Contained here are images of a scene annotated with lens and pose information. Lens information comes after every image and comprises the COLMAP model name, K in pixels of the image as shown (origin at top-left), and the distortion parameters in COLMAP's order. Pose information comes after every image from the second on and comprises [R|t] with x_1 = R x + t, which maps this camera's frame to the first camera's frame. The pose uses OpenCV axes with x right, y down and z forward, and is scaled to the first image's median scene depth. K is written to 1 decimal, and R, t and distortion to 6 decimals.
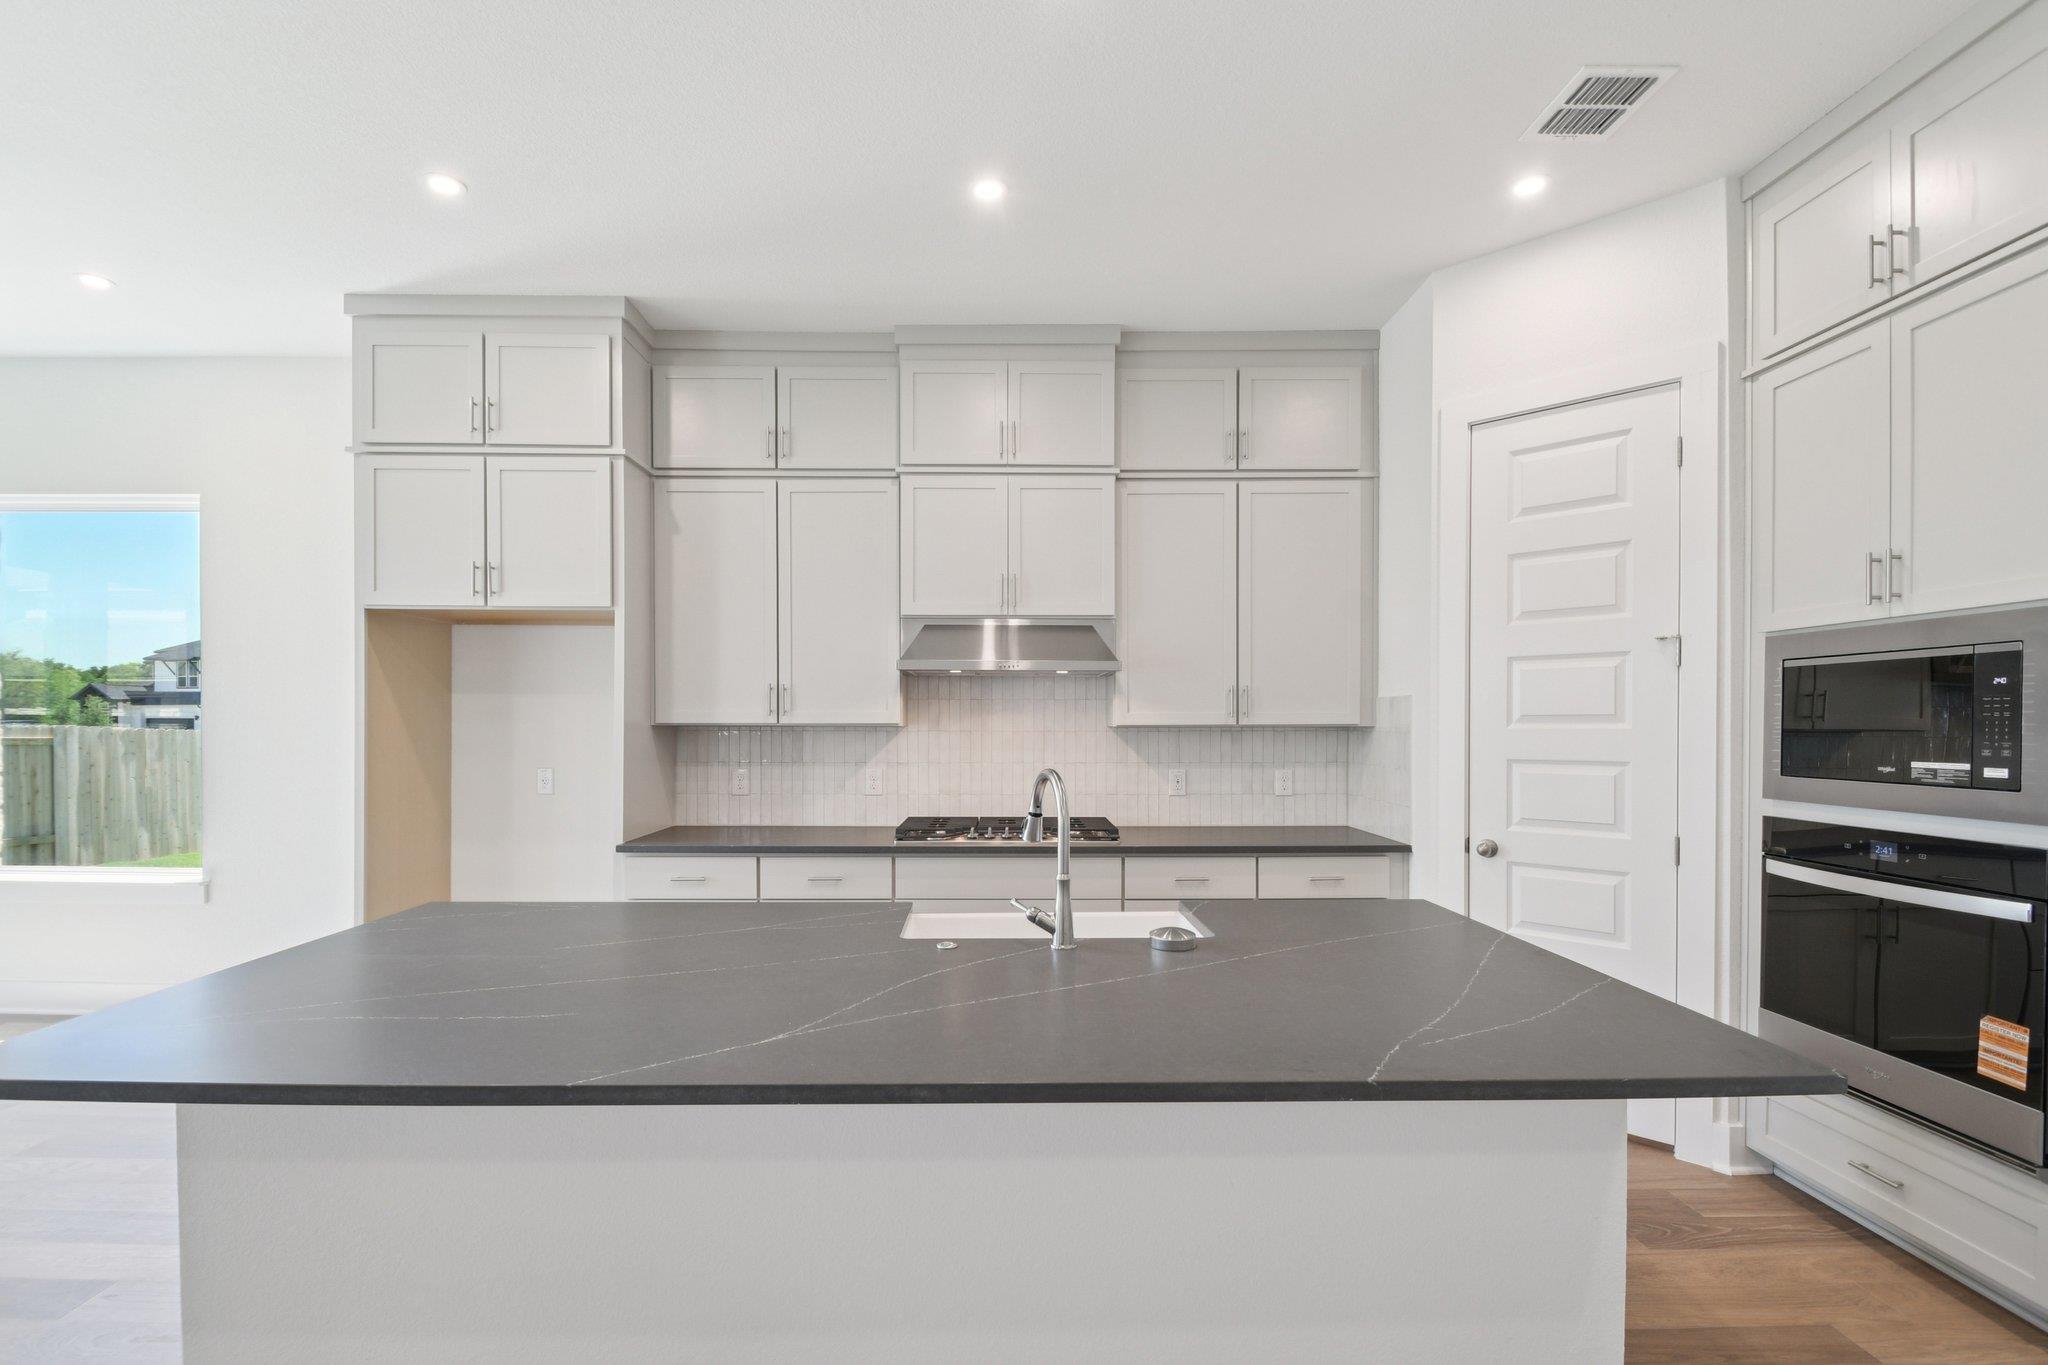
lens RADIAL K [[901.2, 0, 1014.5], [0, 901.2, 730.0], [0, 0, 1]] dist [0.016462, -0.013550]
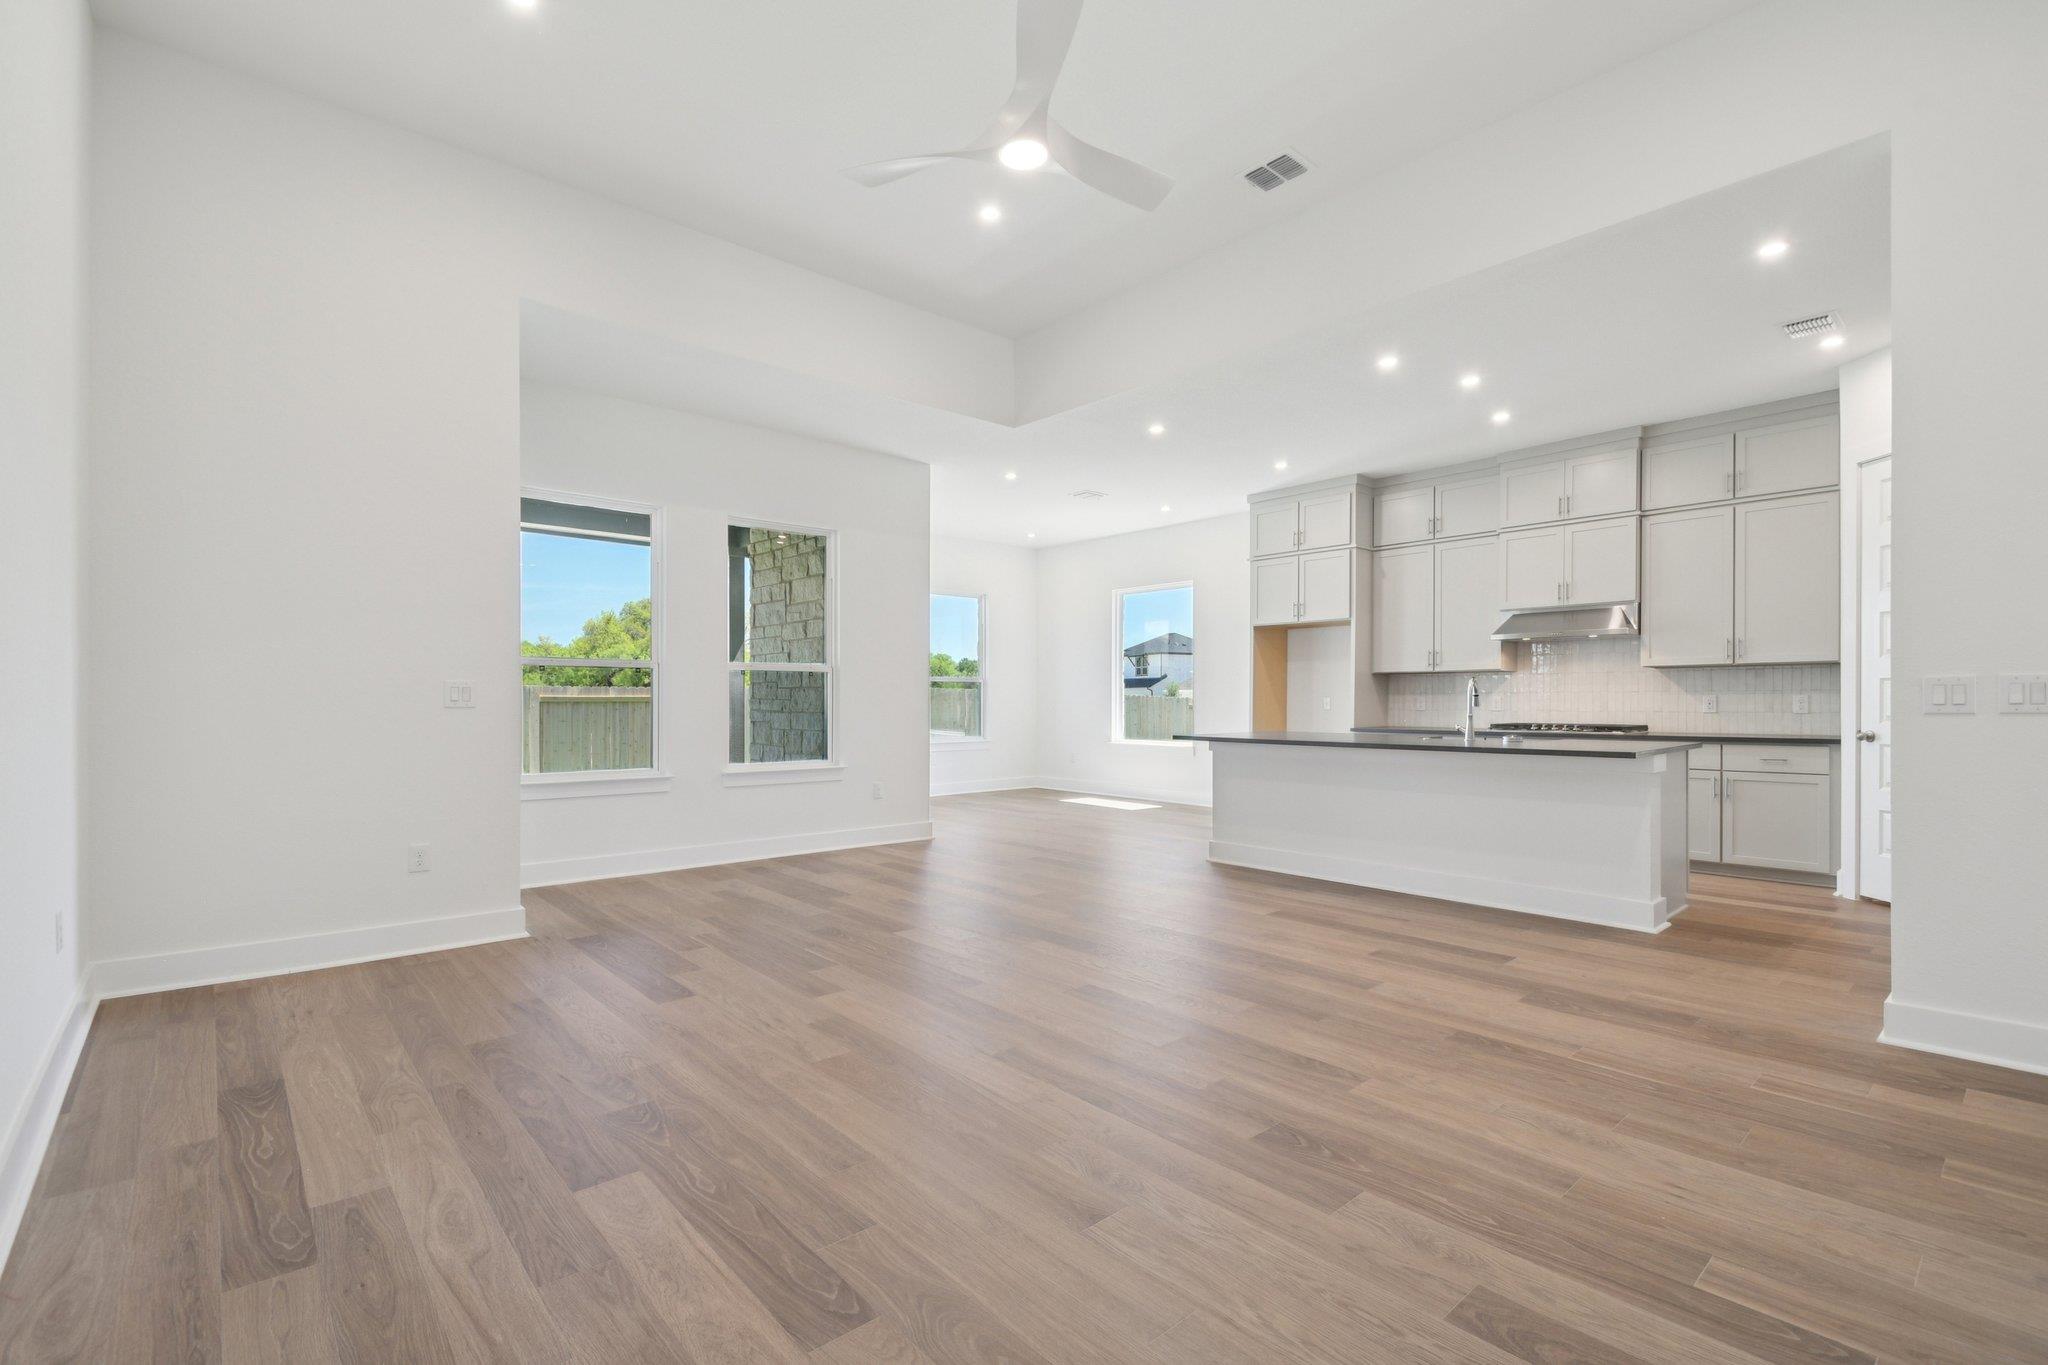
lens RADIAL K [[905.8, 0, 1019.8], [0, 905.8, 711.0], [0, 0, 1]] dist [0.018337, -0.014226]
pose [[0.654428, 0.007698, -0.756085, 0.639196], [-0.002408, 0.999964, 0.008097, 0.066302], [0.756120, -0.003479, 0.654423, -0.957632]]
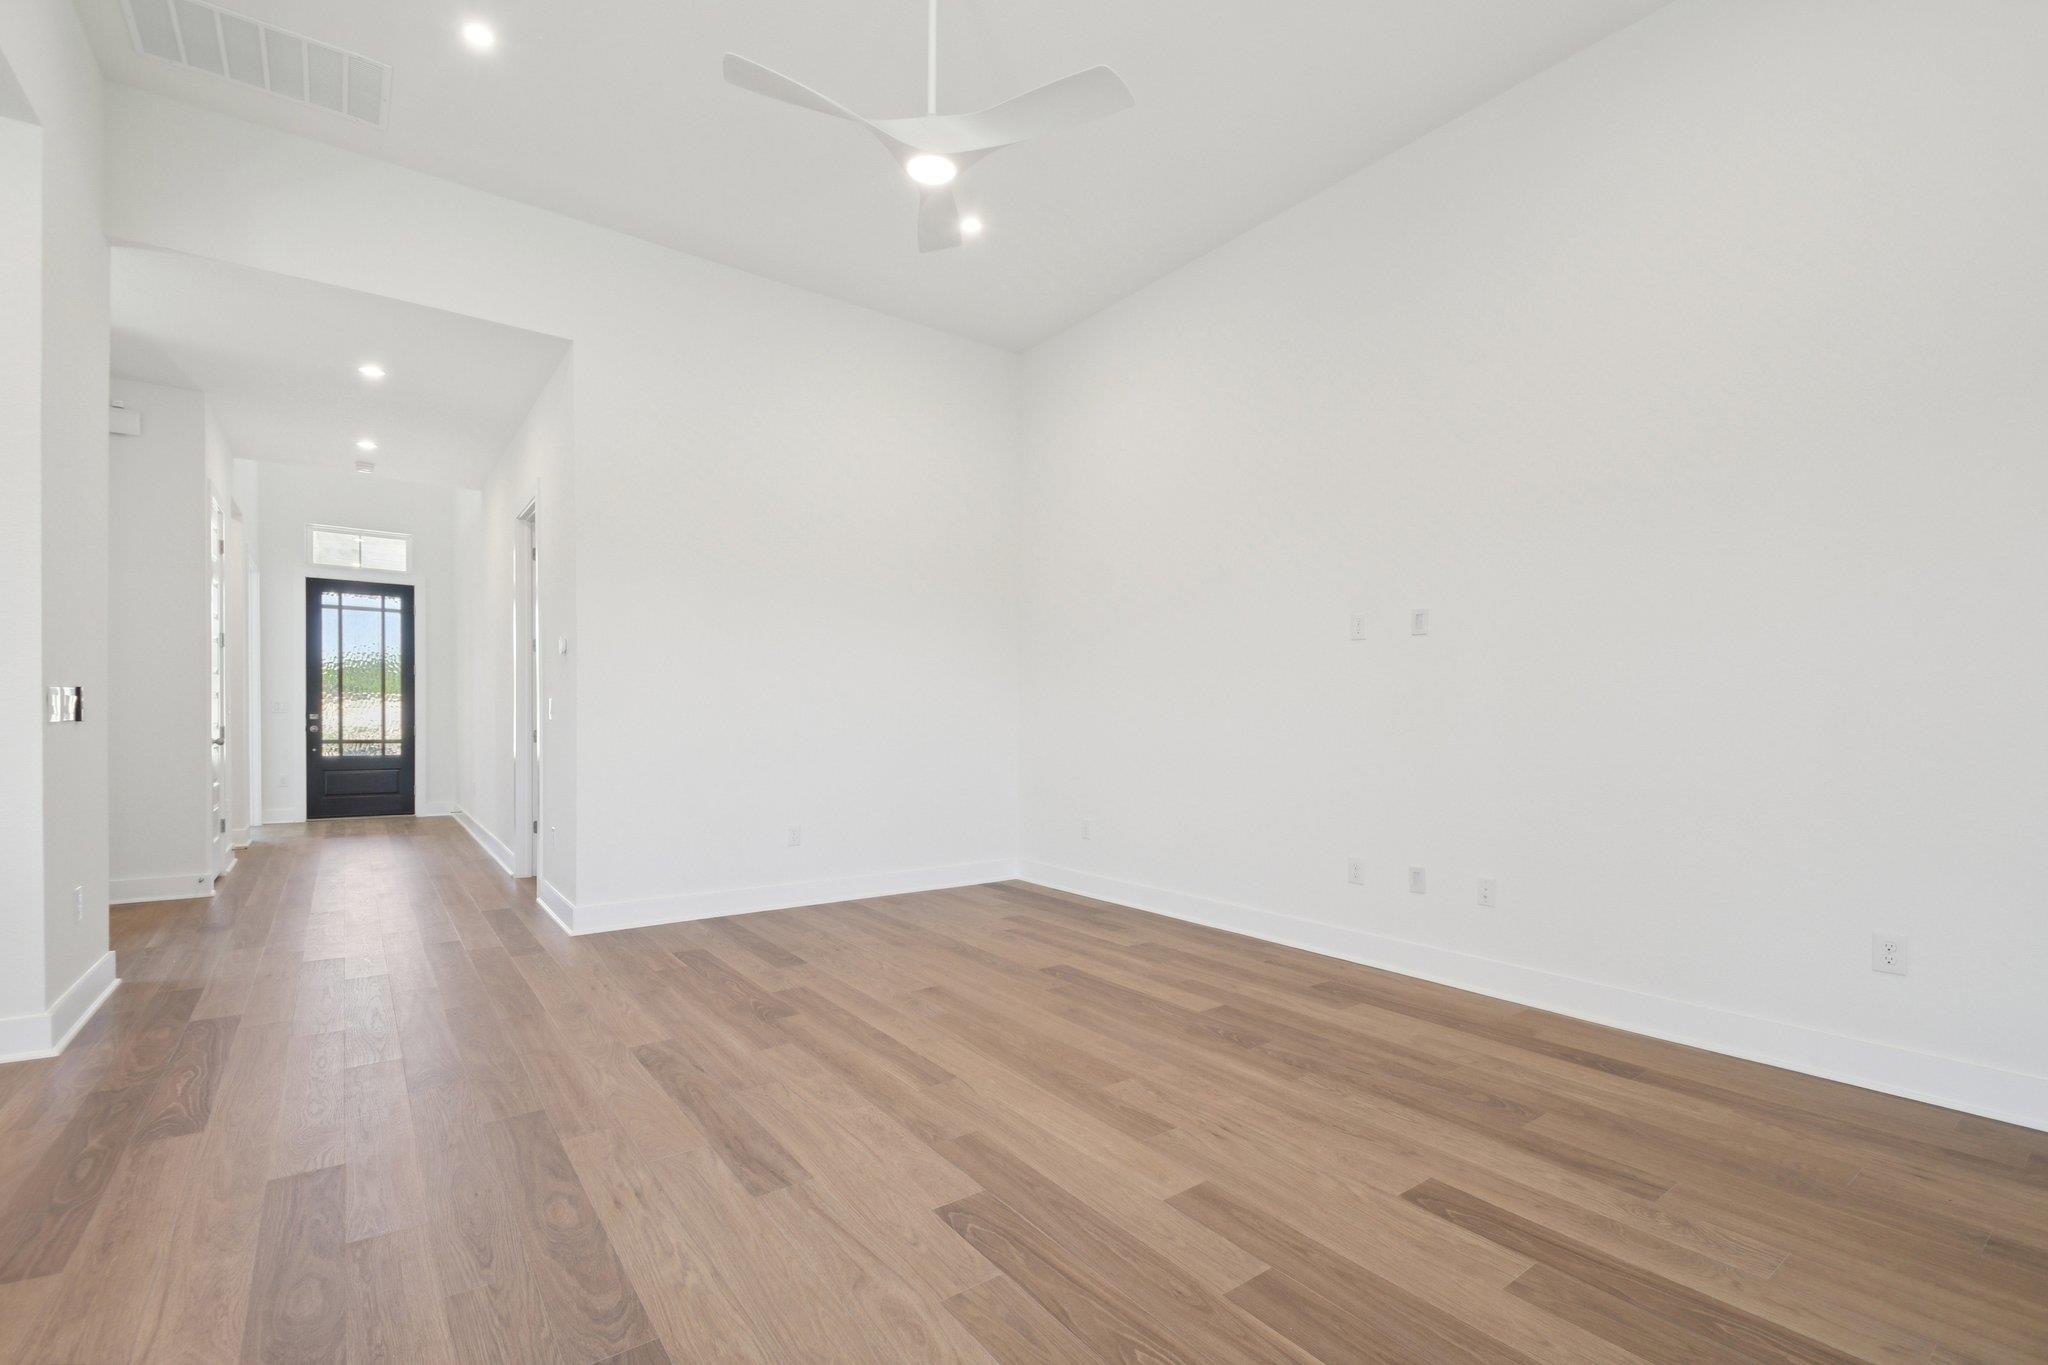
lens RADIAL K [[905.8, 0, 1019.8], [0, 905.8, 711.0], [0, 0, 1]] dist [0.018337, -0.014226]
pose [[-0.587983, 0.002057, 0.808871, -0.575542], [-0.002562, 0.999987, -0.004406, 0.063650], [-0.808870, -0.004662, -0.587970, -0.086714]]
